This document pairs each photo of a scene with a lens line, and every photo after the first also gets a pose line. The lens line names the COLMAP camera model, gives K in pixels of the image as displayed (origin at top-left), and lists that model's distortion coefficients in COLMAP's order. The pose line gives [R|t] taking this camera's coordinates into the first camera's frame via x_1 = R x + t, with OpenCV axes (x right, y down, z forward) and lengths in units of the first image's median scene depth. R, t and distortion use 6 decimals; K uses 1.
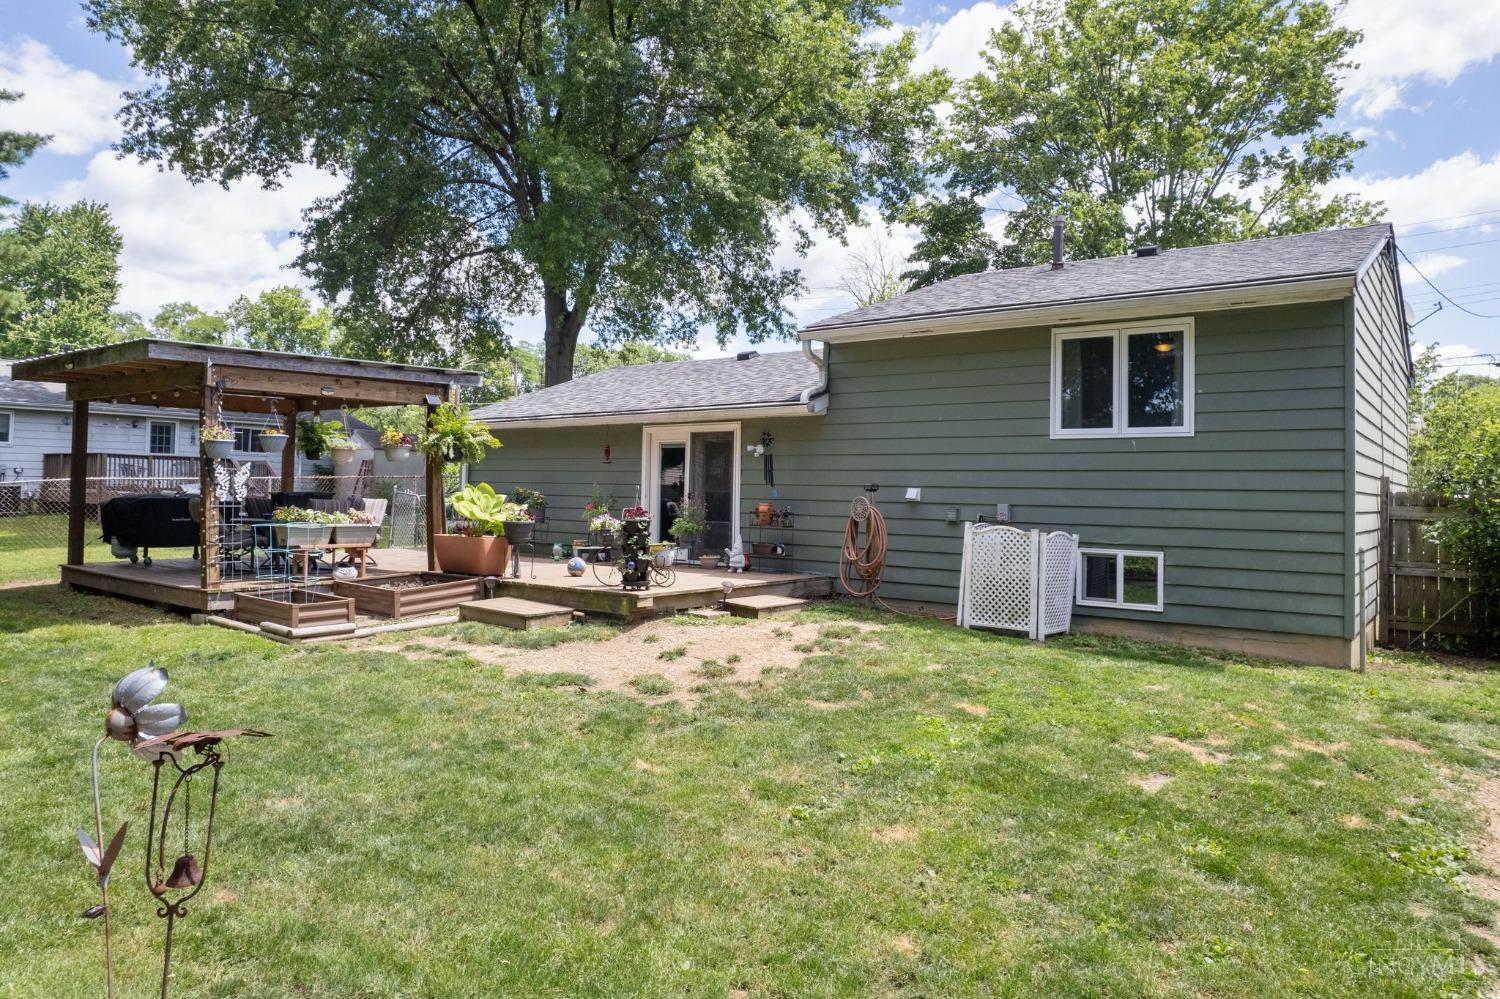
lens RADIAL K [[967.4, 0, 750.5], [0, 967.4, 422.8], [0, 0, 1]] dist [-0.033401, 0.001326]
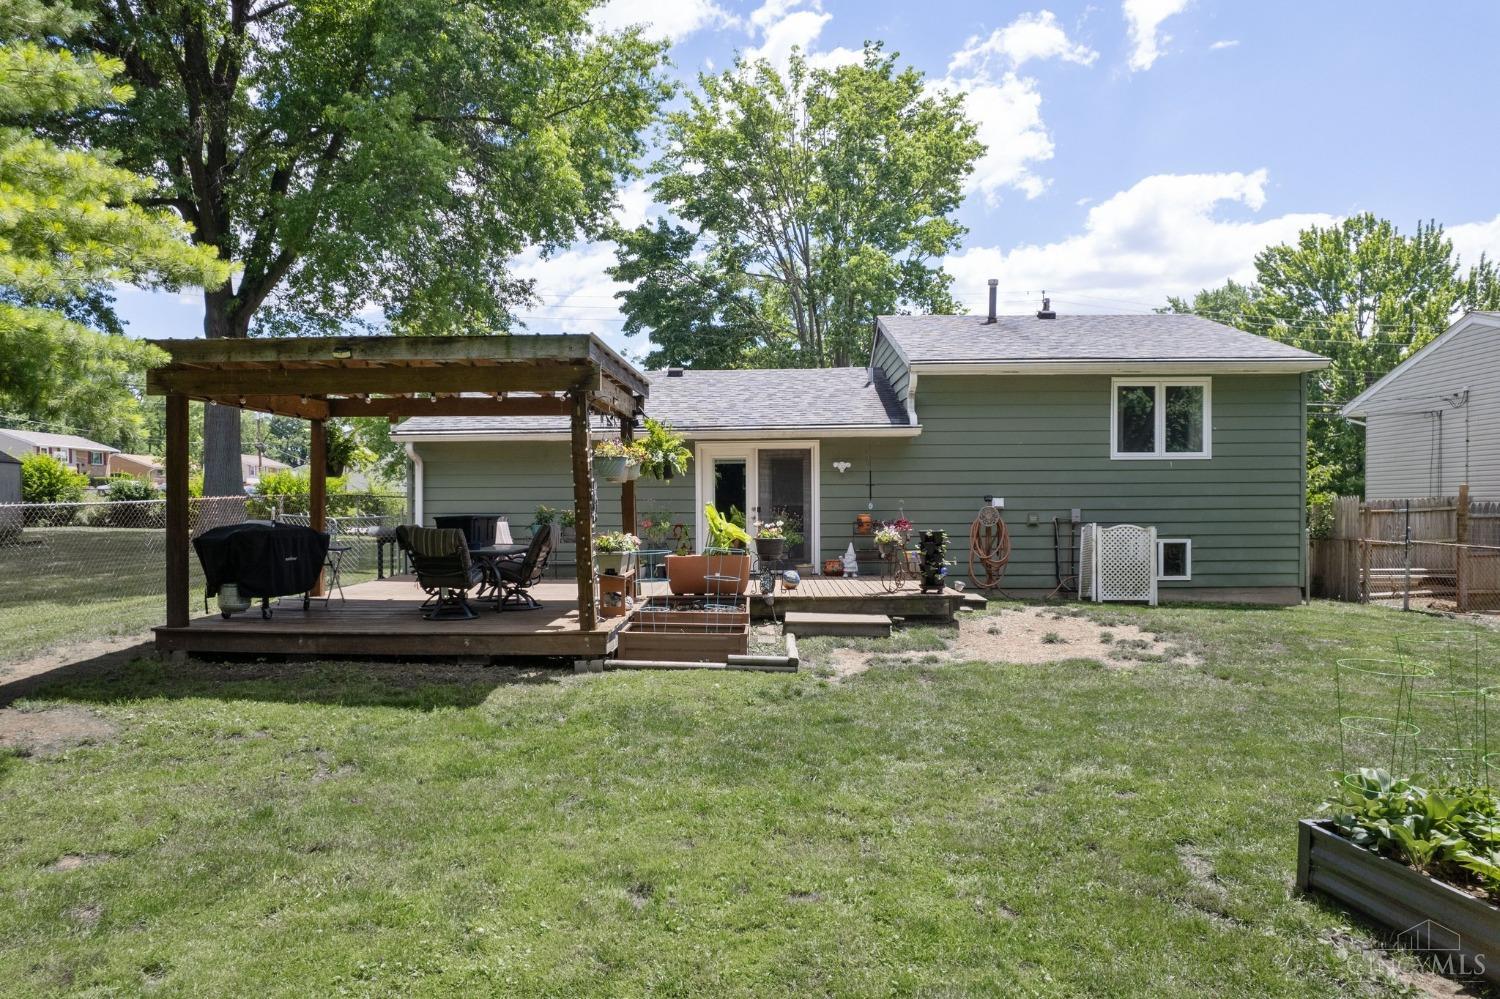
lens RADIAL K [[945.5, 0, 750.0], [0, 945.5, 499.5], [0, 0, 1]] dist [-0.084035, -0.000032]
pose [[0.835348, -0.020586, 0.549336, -0.837627], [-0.019043, 0.997615, 0.066342, -0.004940], [-0.549392, -0.065880, 0.832964, 0.192585]]
